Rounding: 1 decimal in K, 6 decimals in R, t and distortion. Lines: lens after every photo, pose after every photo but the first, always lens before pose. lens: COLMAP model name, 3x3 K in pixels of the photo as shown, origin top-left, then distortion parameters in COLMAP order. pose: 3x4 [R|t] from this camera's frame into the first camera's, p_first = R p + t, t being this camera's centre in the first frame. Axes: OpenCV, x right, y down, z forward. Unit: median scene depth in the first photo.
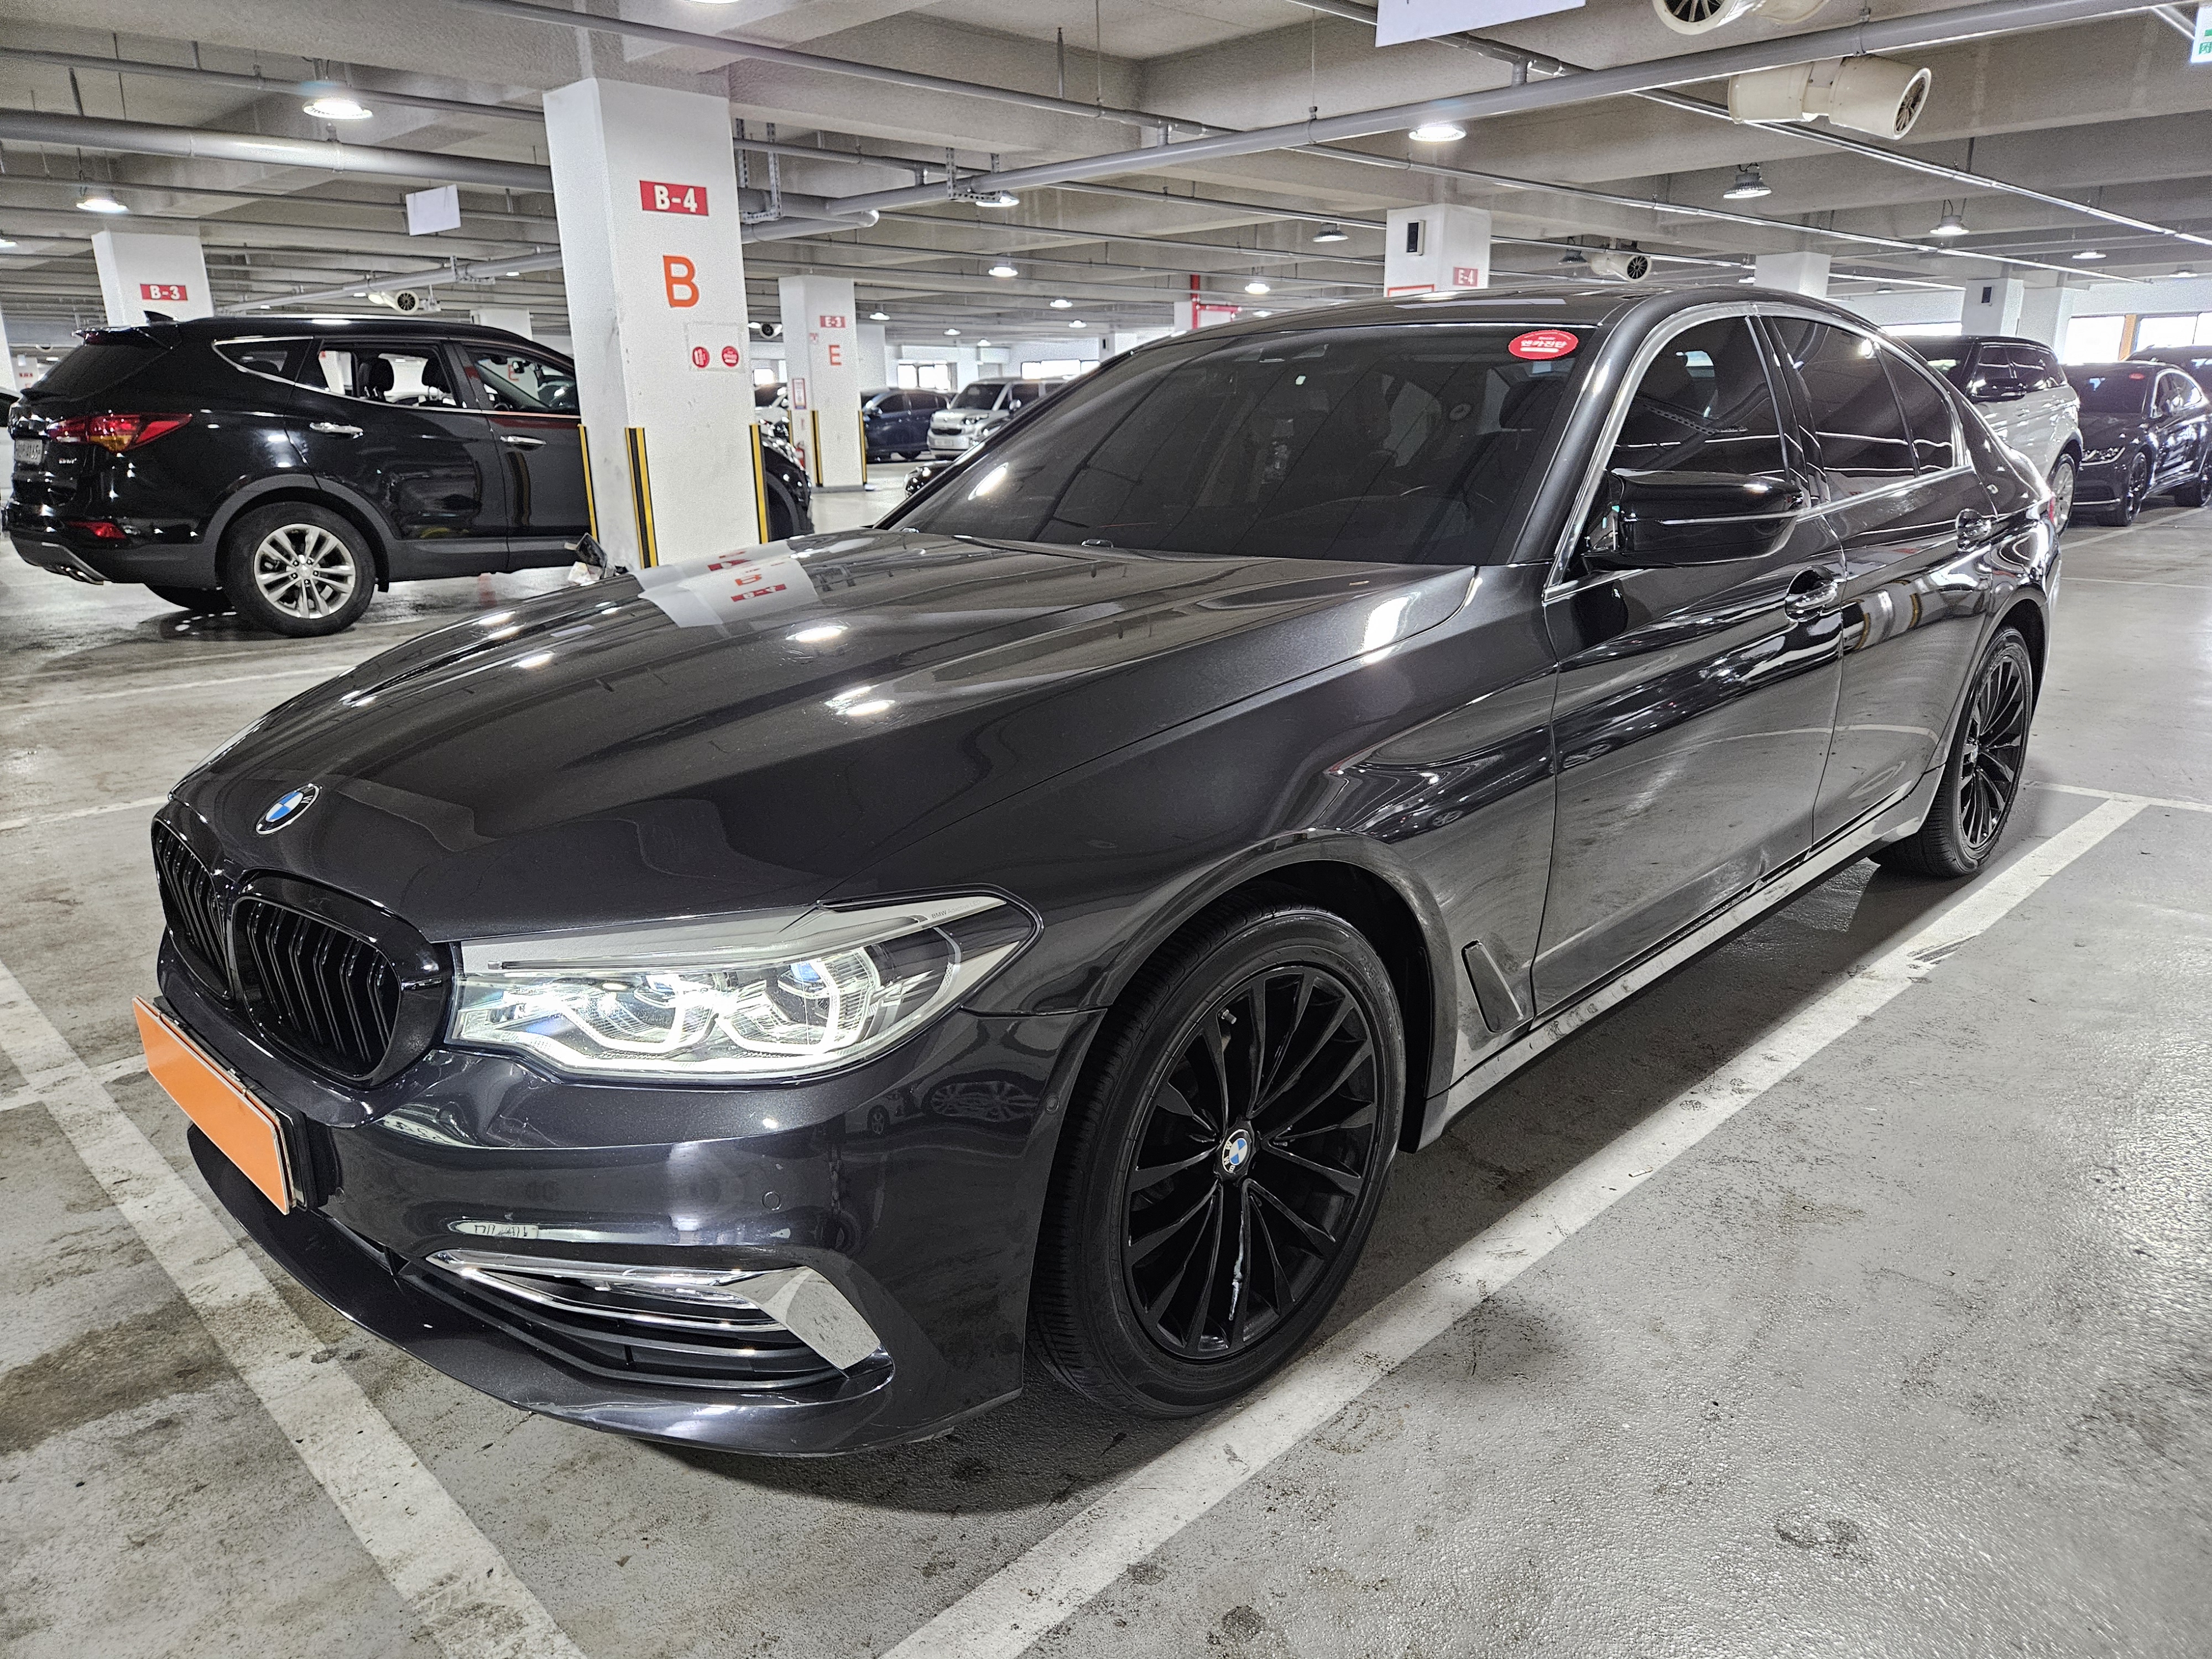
lens RADIAL K [[1510.4, 0, 1106.4], [0, 1510.4, 839.6], [0, 0, 1]] dist [0.074683, -0.066206]
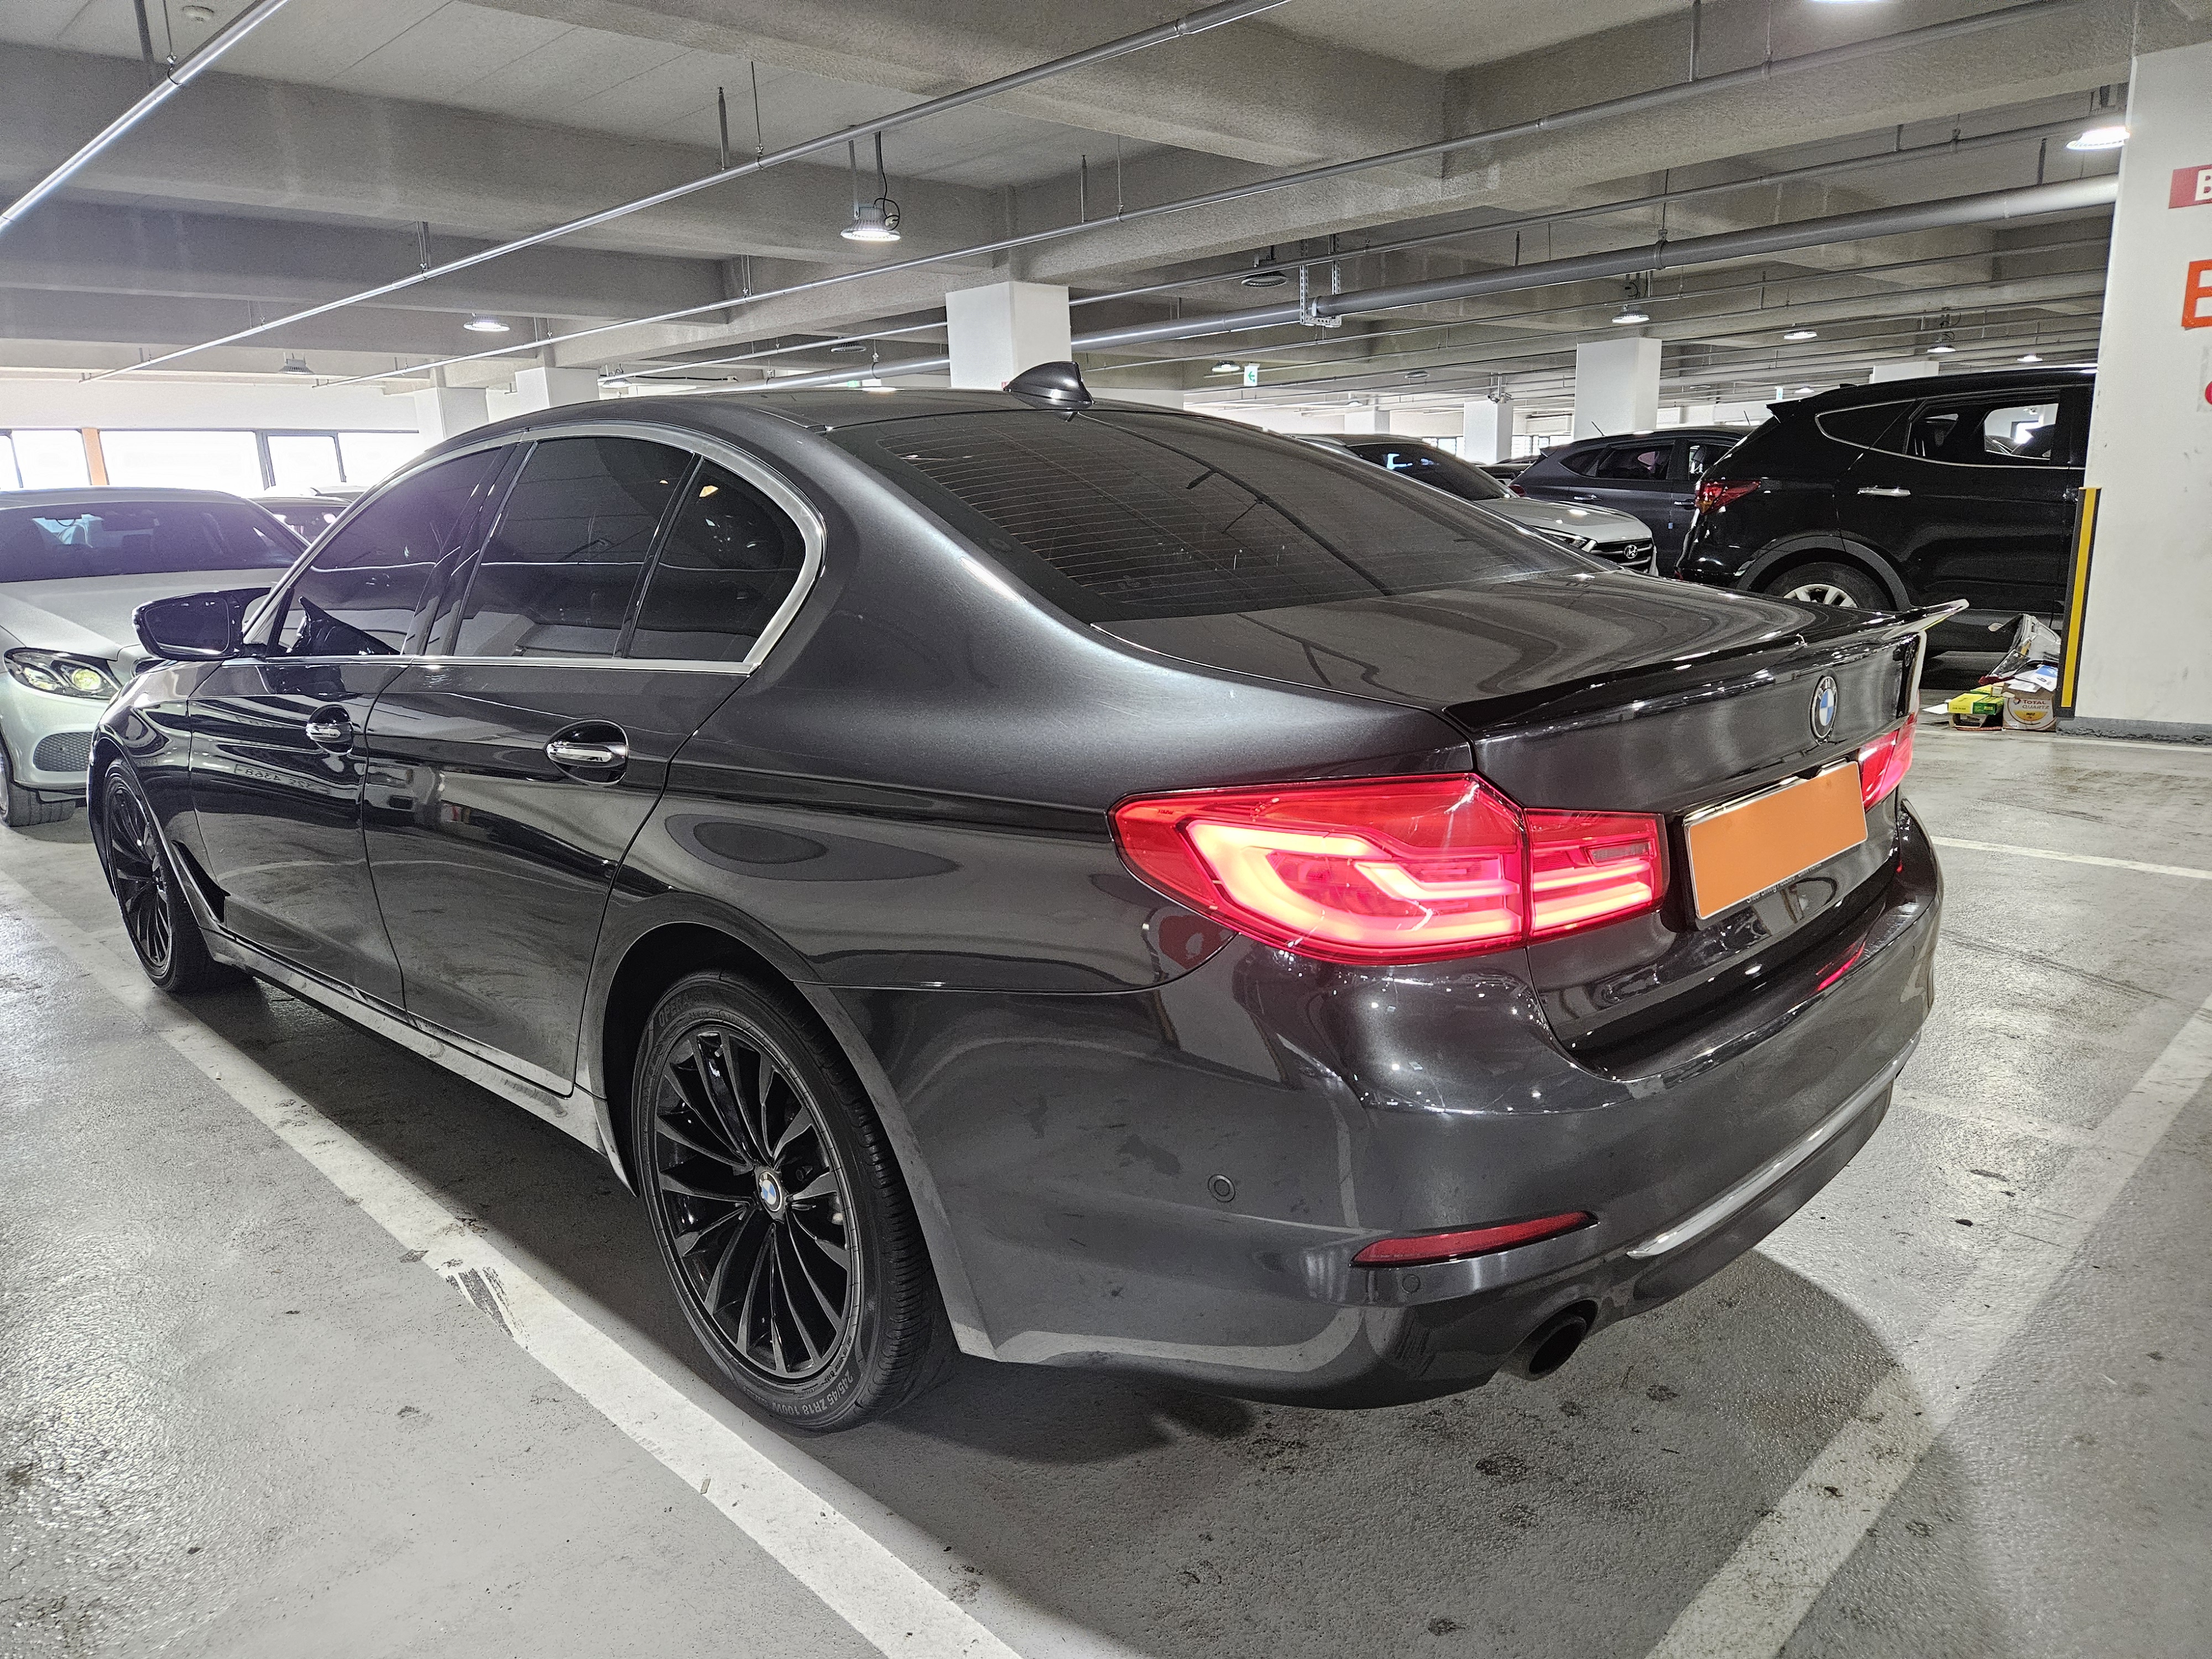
lens RADIAL K [[1489.9, 0, 1106.0], [0, 1489.9, 829.5], [0, 0, 1]] dist [0.082345, -0.062811]
pose [[-0.011951, 0.227660, -0.973667, 0.843167], [-0.242637, 0.943974, 0.223695, -0.259813], [0.970043, 0.238921, 0.043957, 0.853686]]
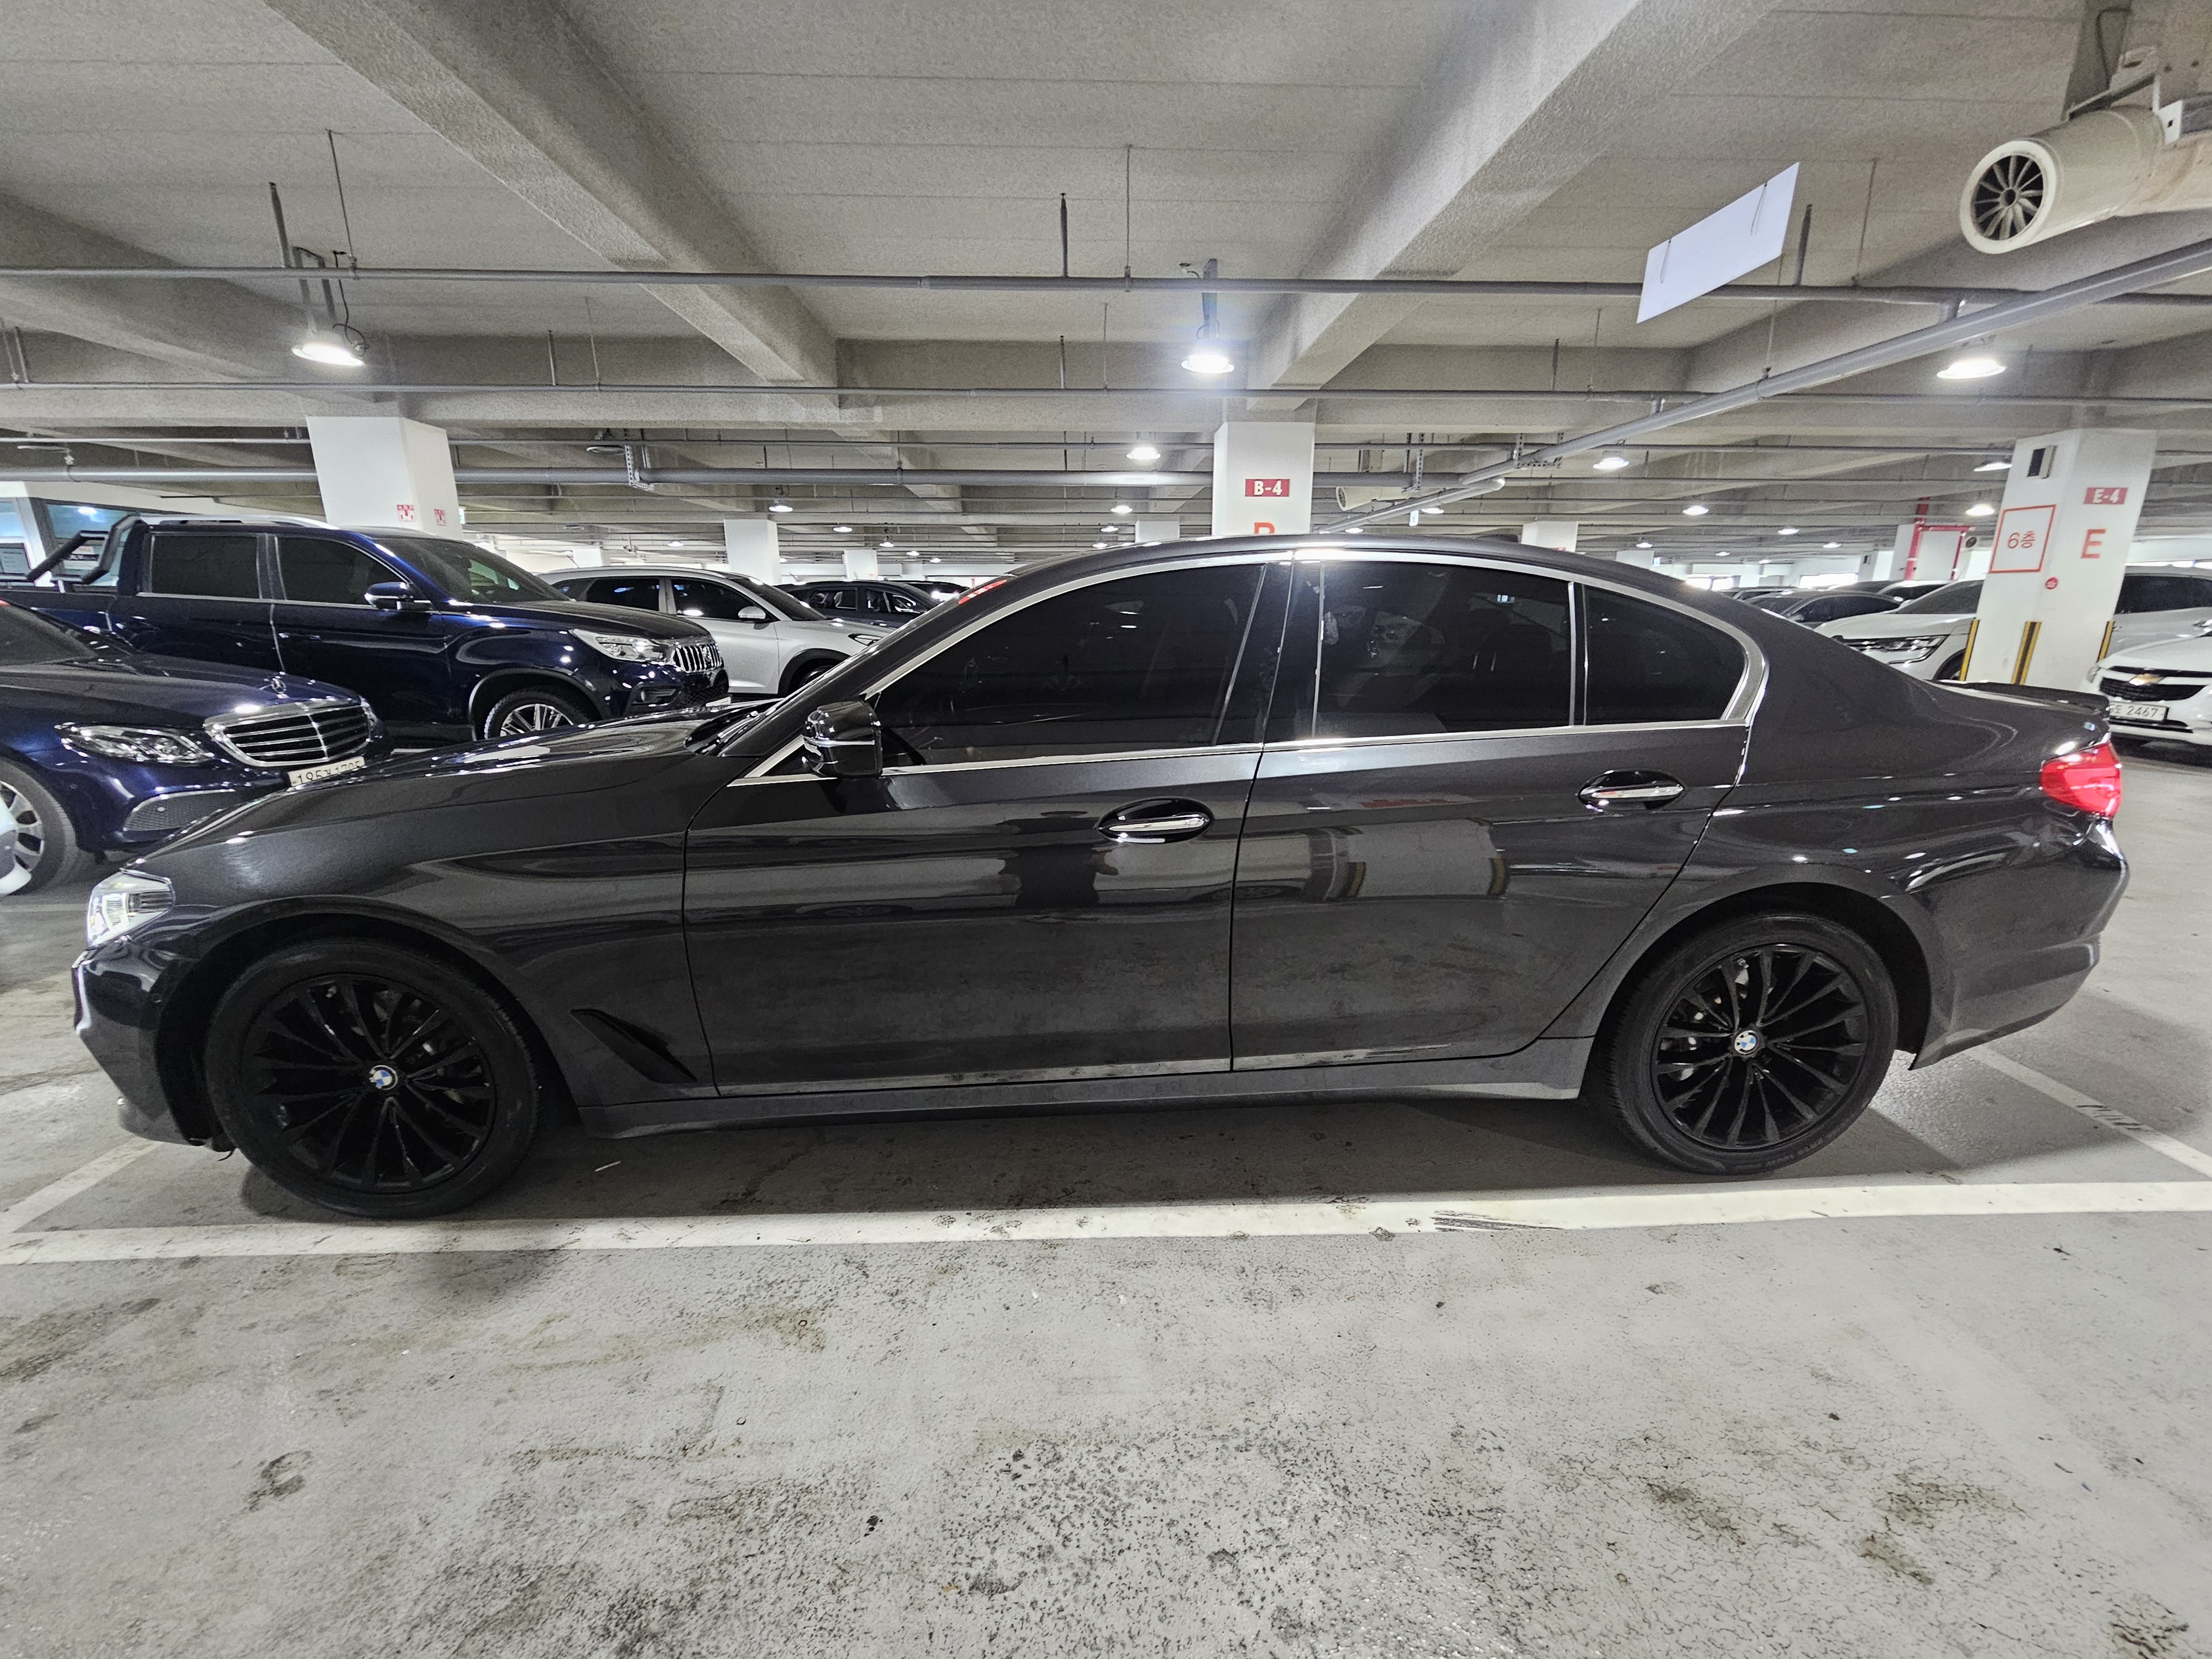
lens RADIAL K [[907.6, 0, 1100.0], [0, 907.6, 854.0], [0, 0, 1]] dist [-0.000048, 0.000143]
pose [[0.729922, 0.190789, -0.656364, 0.495040], [-0.195457, 0.978418, 0.067041, -0.101192], [0.654989, 0.079356, 0.751460, 0.288609]]
